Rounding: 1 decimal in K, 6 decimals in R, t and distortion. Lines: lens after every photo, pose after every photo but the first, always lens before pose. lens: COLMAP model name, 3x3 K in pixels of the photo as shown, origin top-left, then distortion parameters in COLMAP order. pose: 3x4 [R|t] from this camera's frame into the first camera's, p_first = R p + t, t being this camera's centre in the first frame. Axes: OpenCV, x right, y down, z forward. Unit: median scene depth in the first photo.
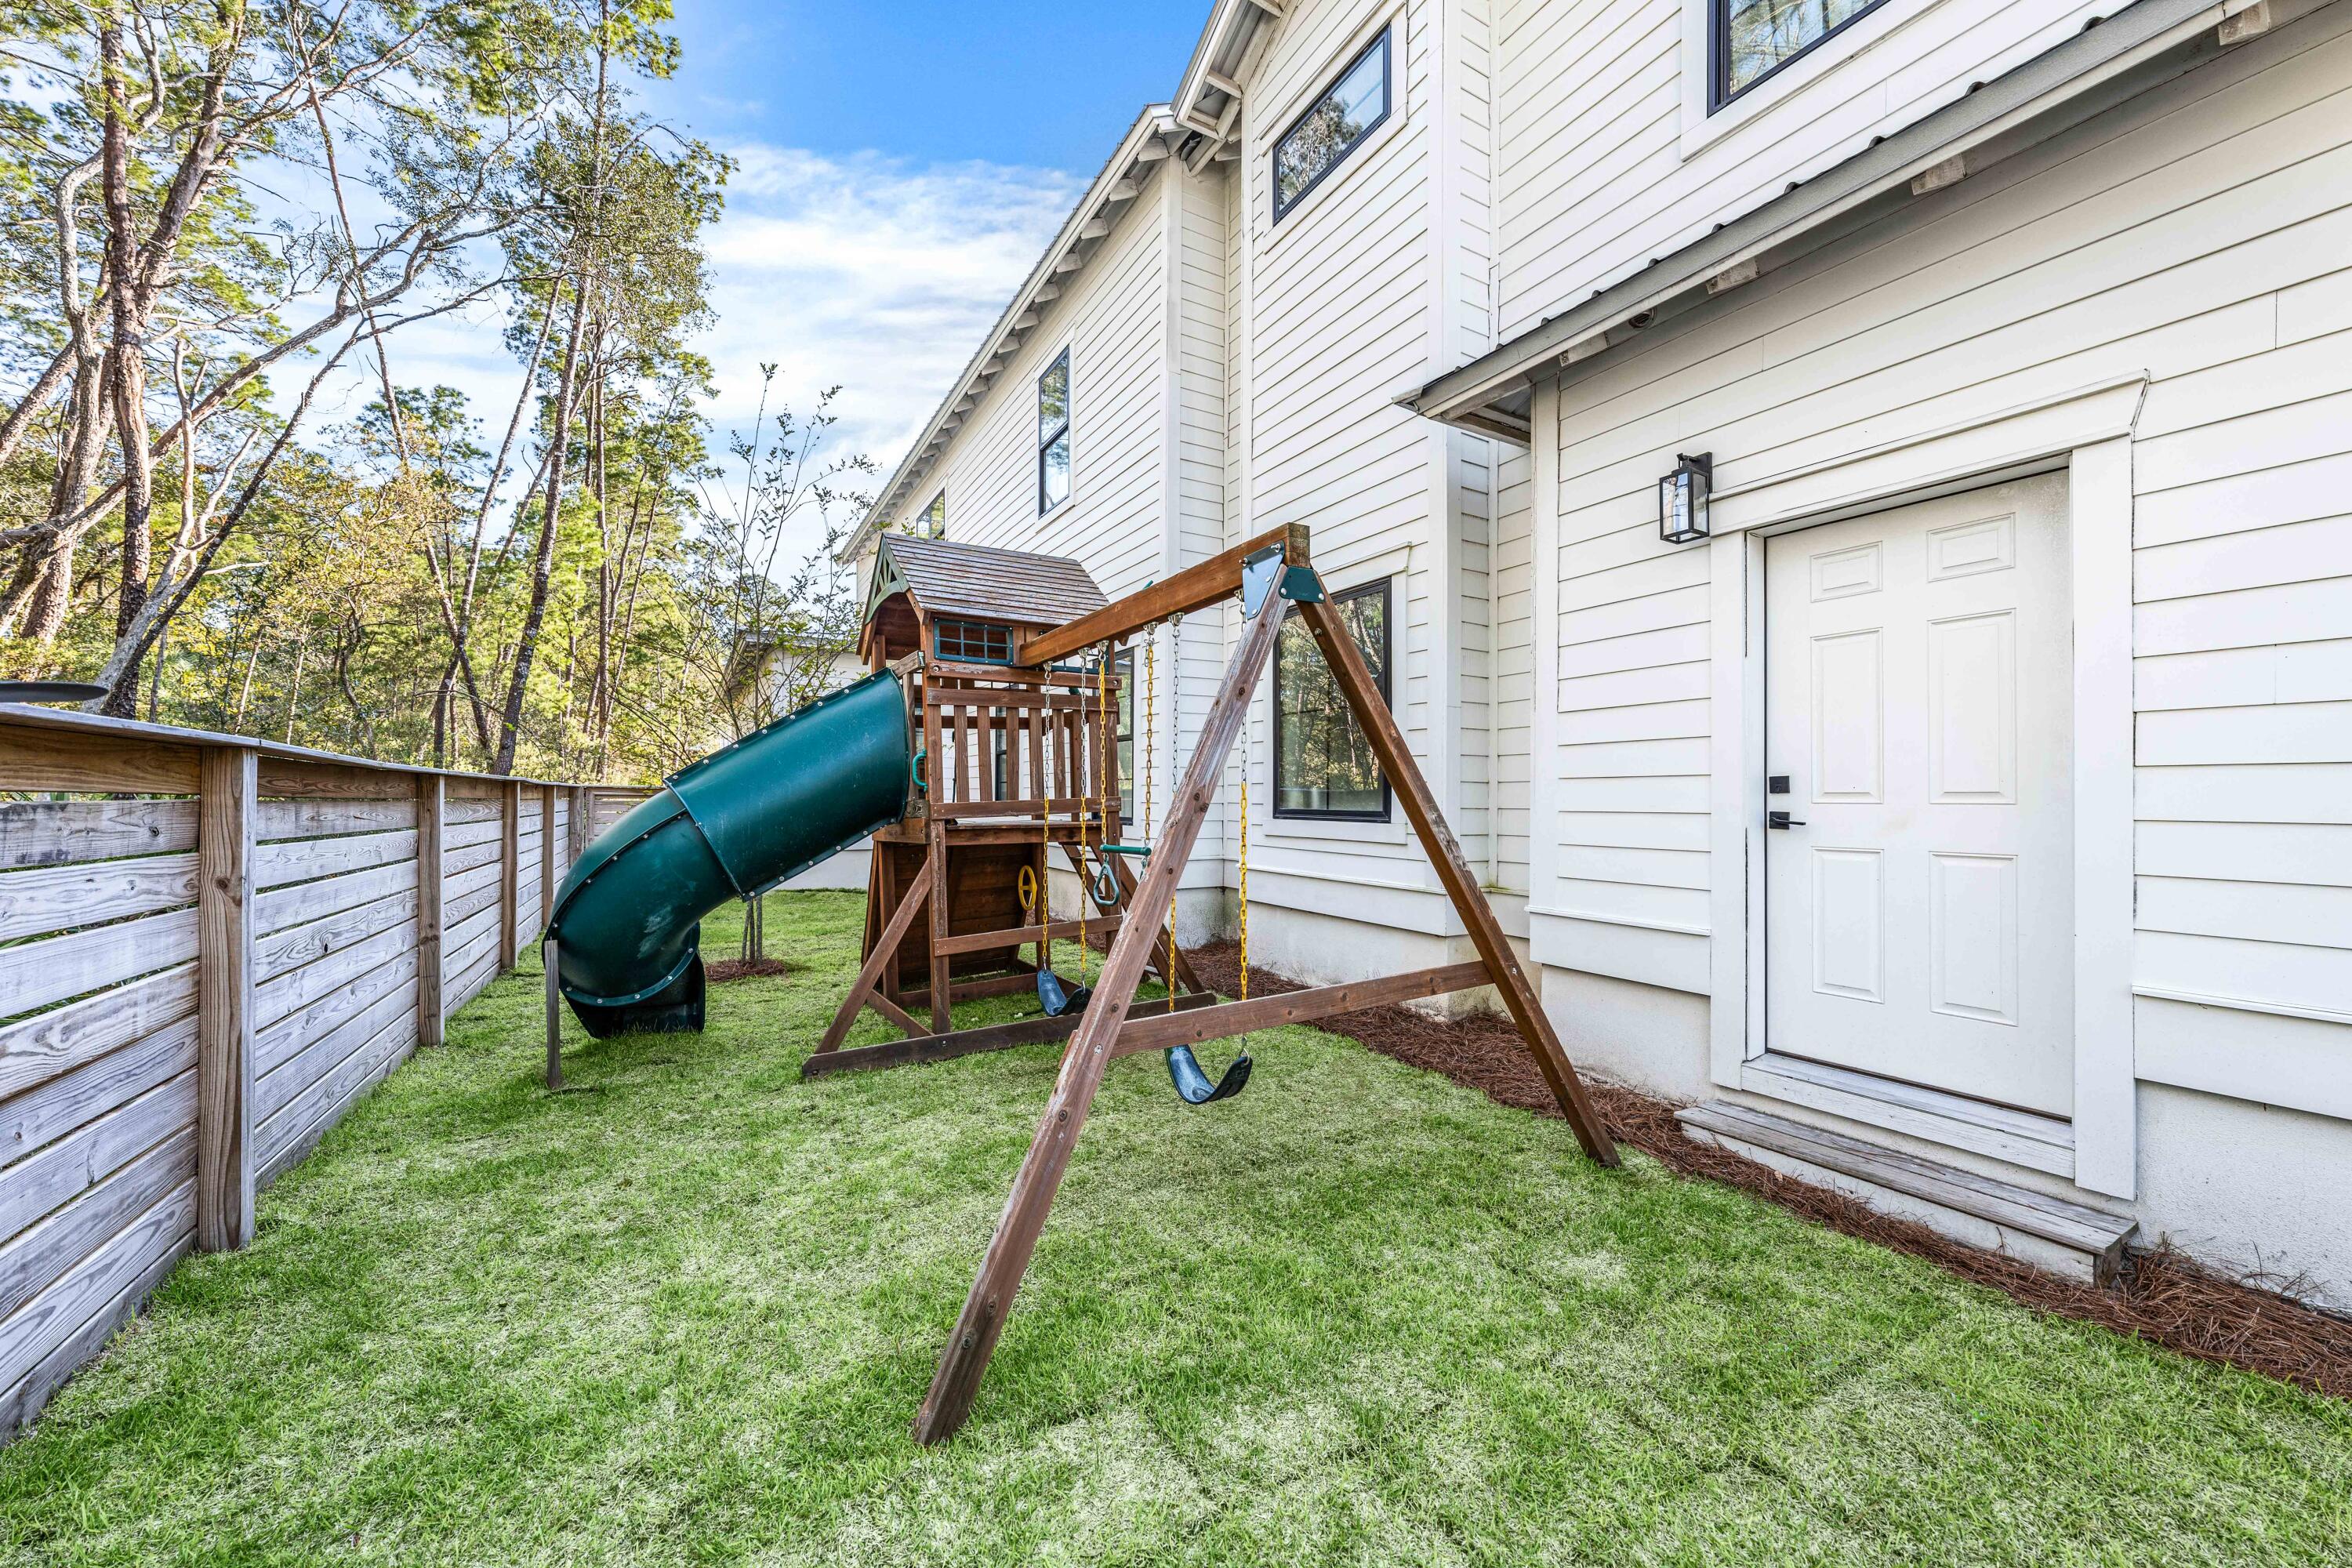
lens RADIAL K [[848.6, 0, 1176.0], [0, 848.6, 784.0], [0, 0, 1]] dist [-0.000054, -0.000020]
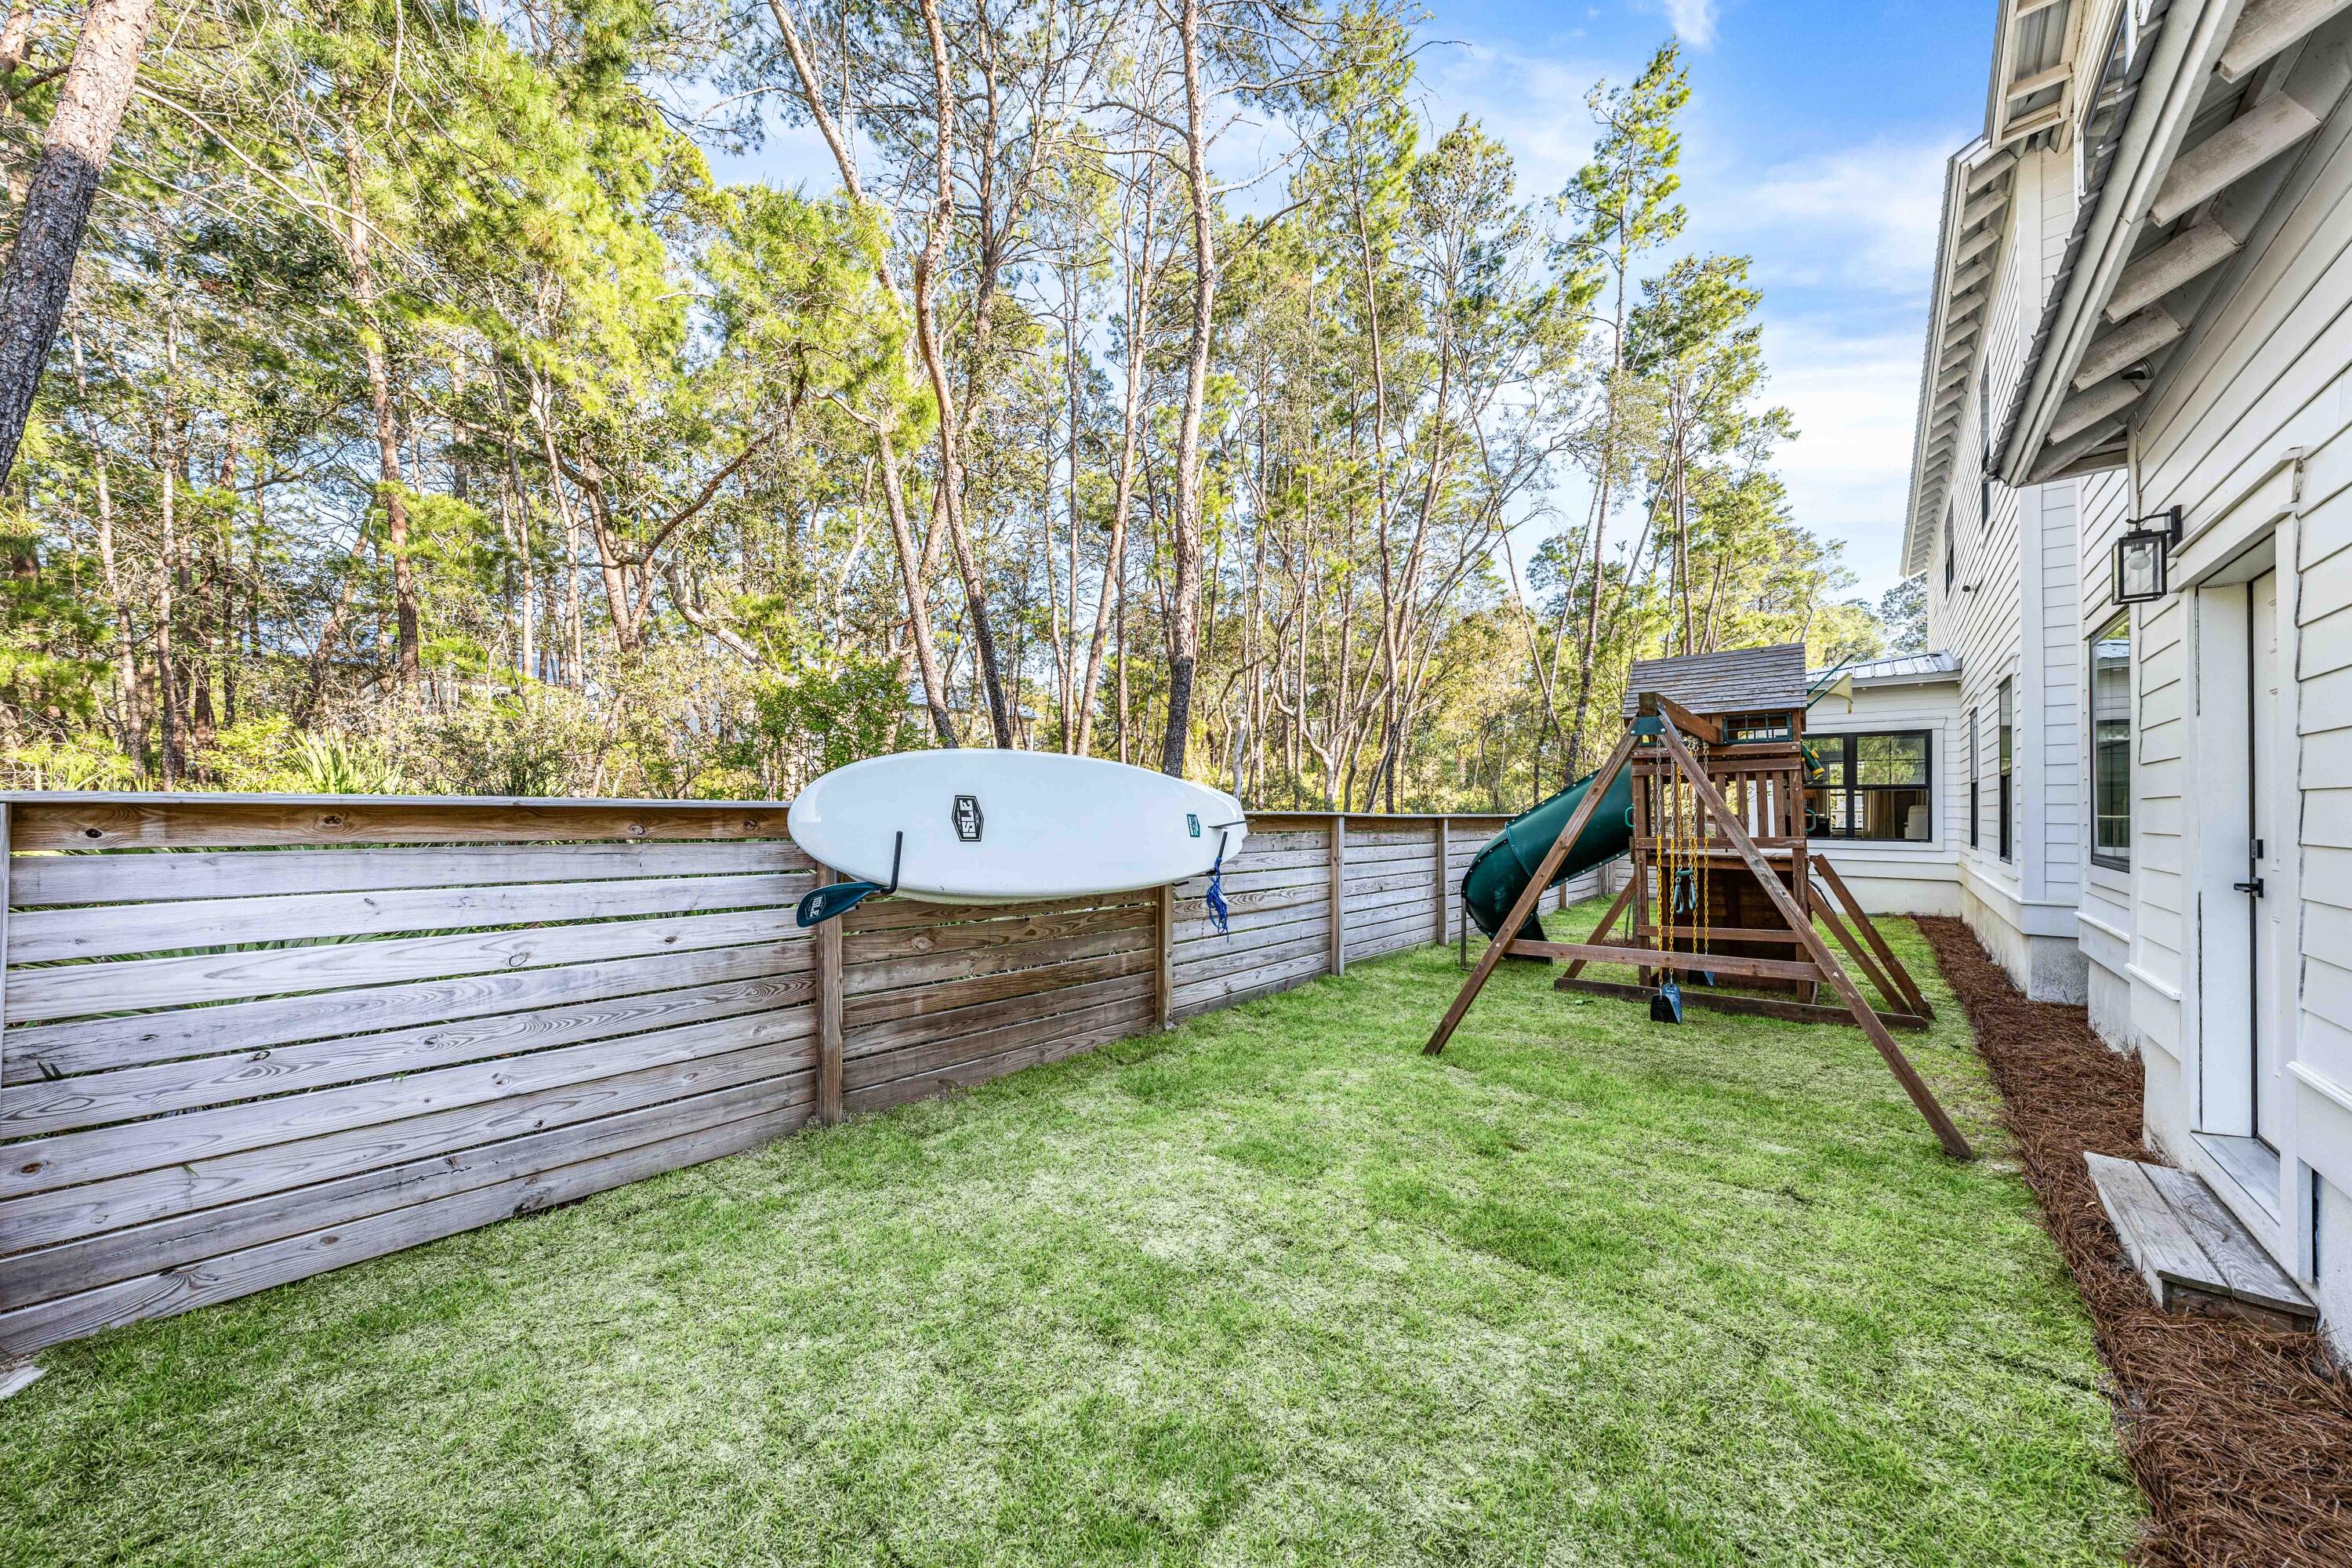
lens RADIAL K [[816.9, 0, 1176.6], [0, 816.9, 808.3], [0, 0, 1]] dist [-0.000070, -0.000014]
pose [[0.326021, -0.004015, -0.945354, 1.285761], [0.010806, 0.999941, -0.000521, -0.062561], [0.945301, -0.010045, 0.326045, -0.446568]]
